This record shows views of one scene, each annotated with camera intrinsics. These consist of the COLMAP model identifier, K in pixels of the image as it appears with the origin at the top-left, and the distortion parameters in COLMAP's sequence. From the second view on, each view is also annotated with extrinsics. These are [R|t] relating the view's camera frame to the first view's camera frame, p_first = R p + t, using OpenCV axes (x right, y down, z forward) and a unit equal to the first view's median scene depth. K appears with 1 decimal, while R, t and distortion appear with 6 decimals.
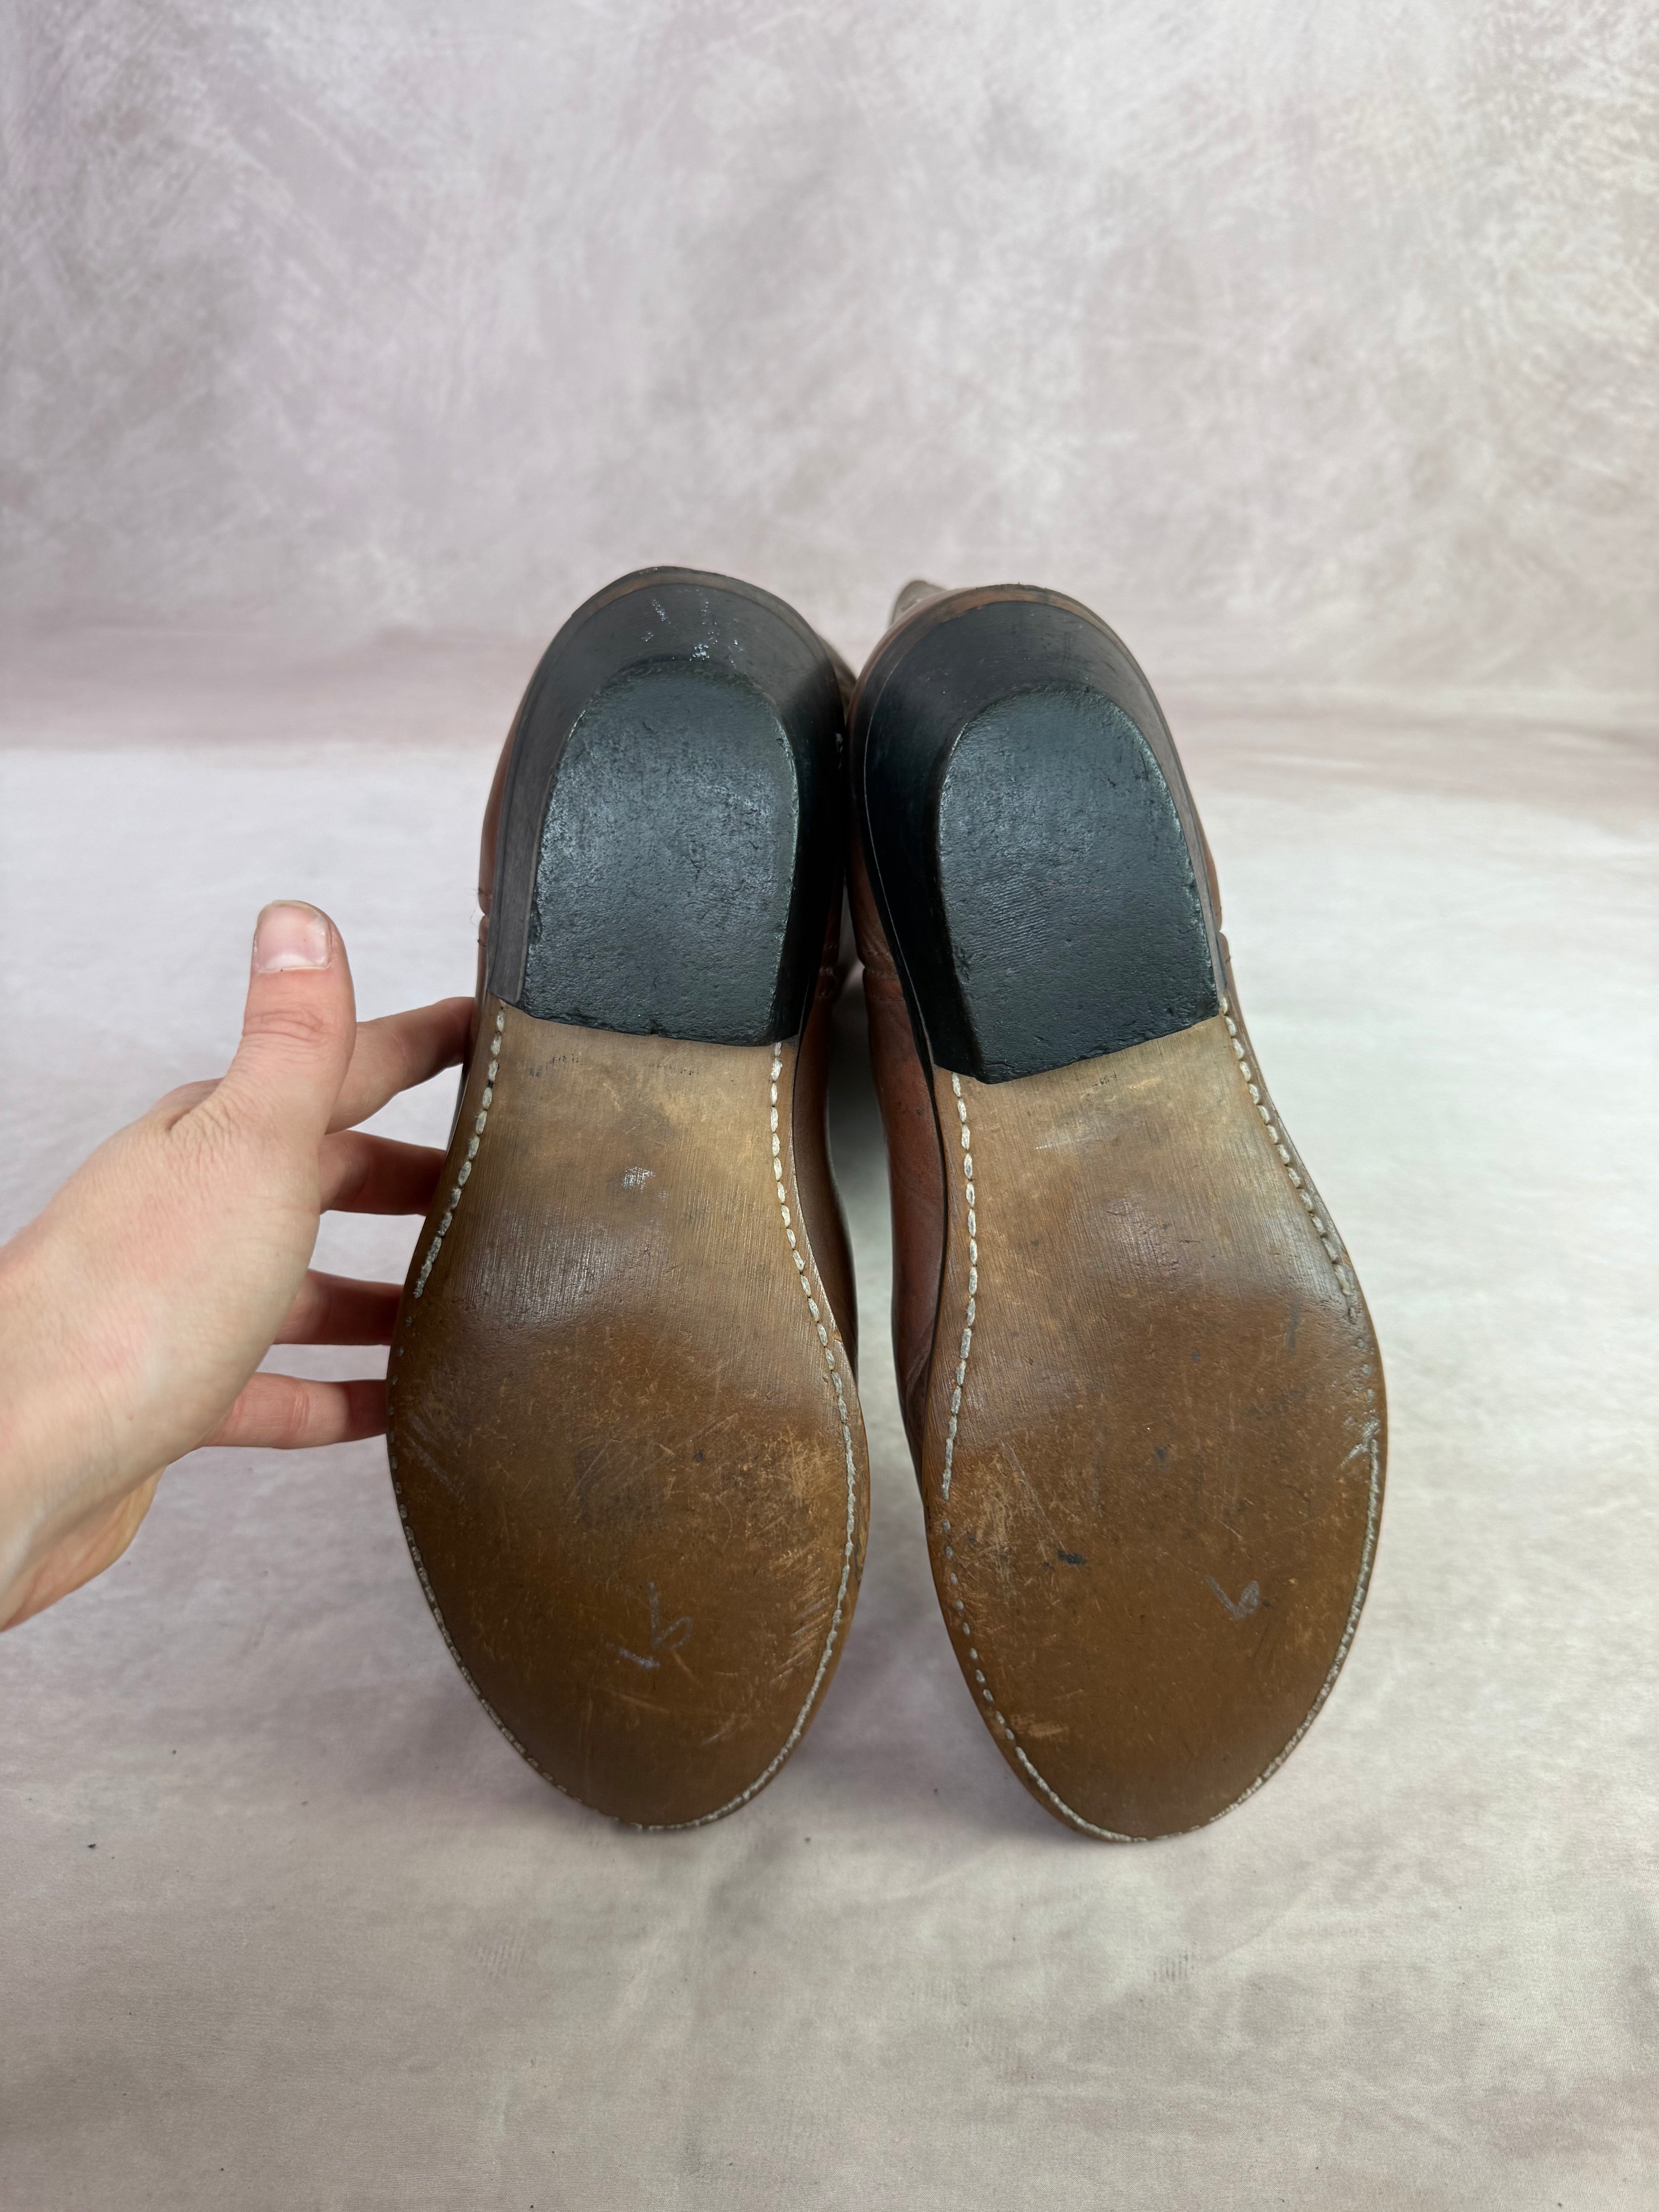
lens RADIAL K [[1677.0, 0, 813.7], [0, 1677.0, 1138.0], [0, 0, 1]] dist [-0.031208, 0.010376]
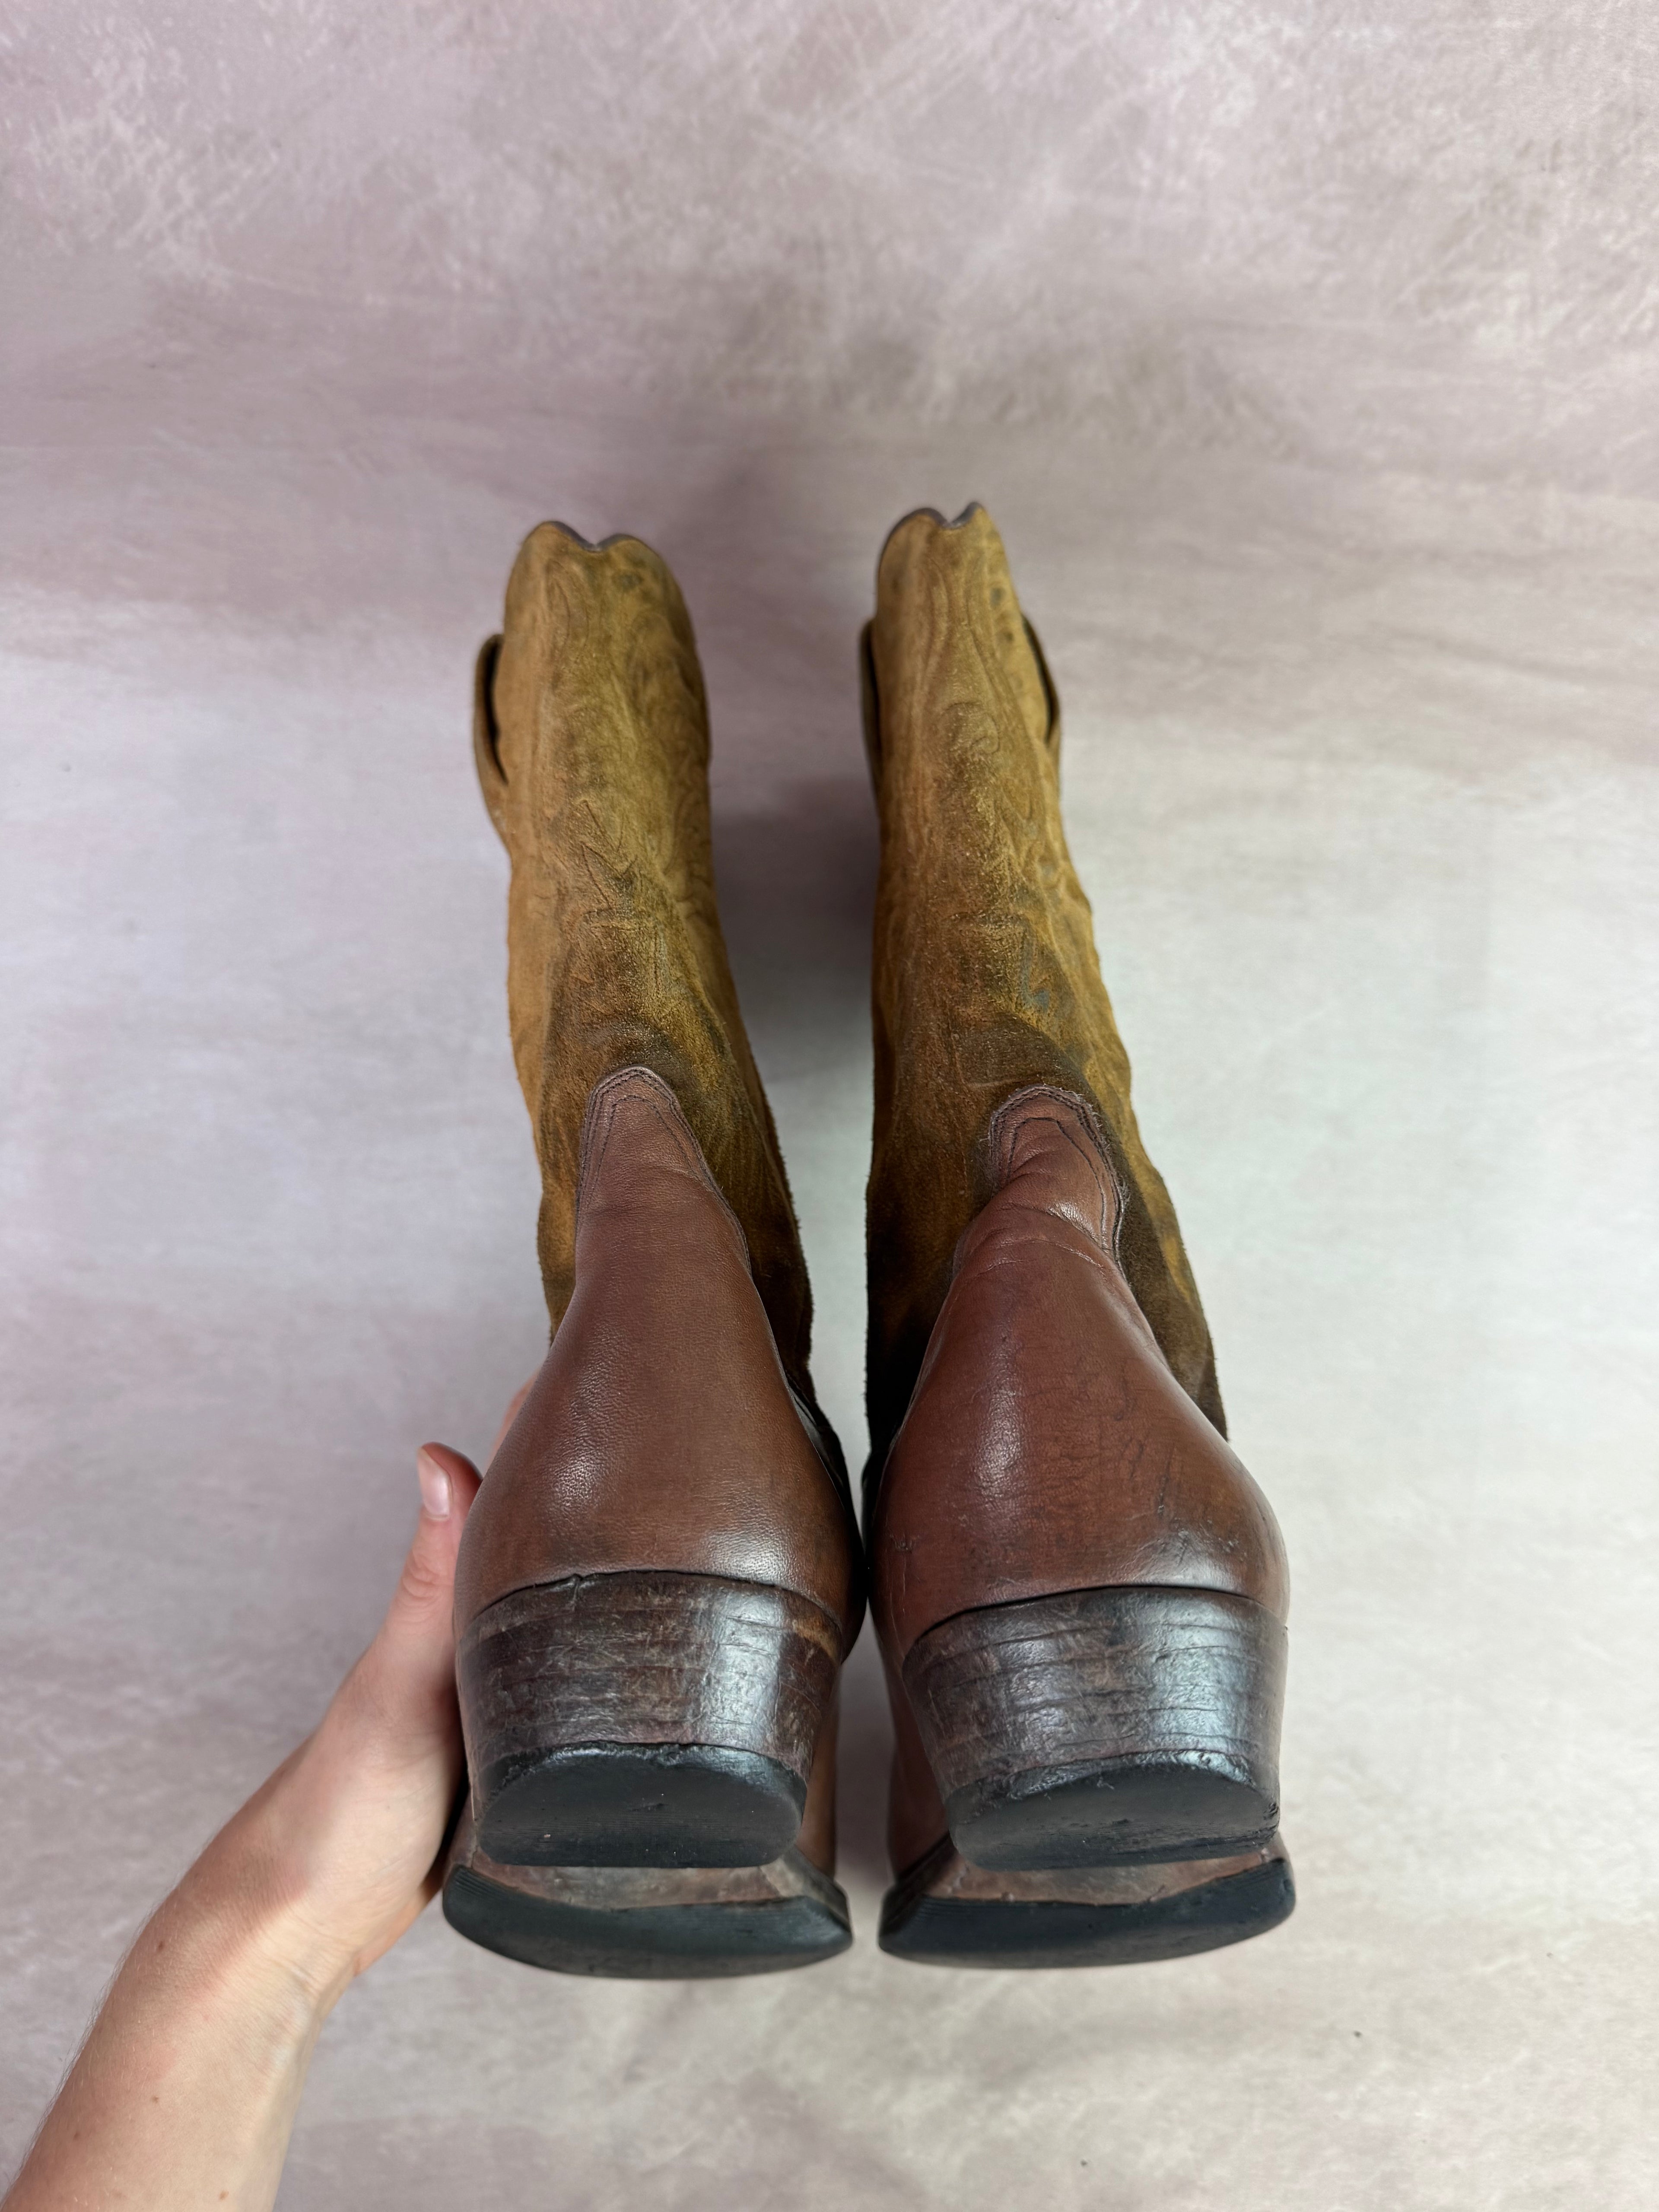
lens RADIAL K [[1677.0, 0, 813.3], [0, 1677.0, 1123.7], [0, 0, 1]] dist [-0.031208, 0.010376]
pose [[0.998959, 0.045588, 0.001584, 0.009887], [-0.035302, 0.750622, 0.659788, -0.526855], [0.028890, -0.659157, 0.751450, 0.335069]]
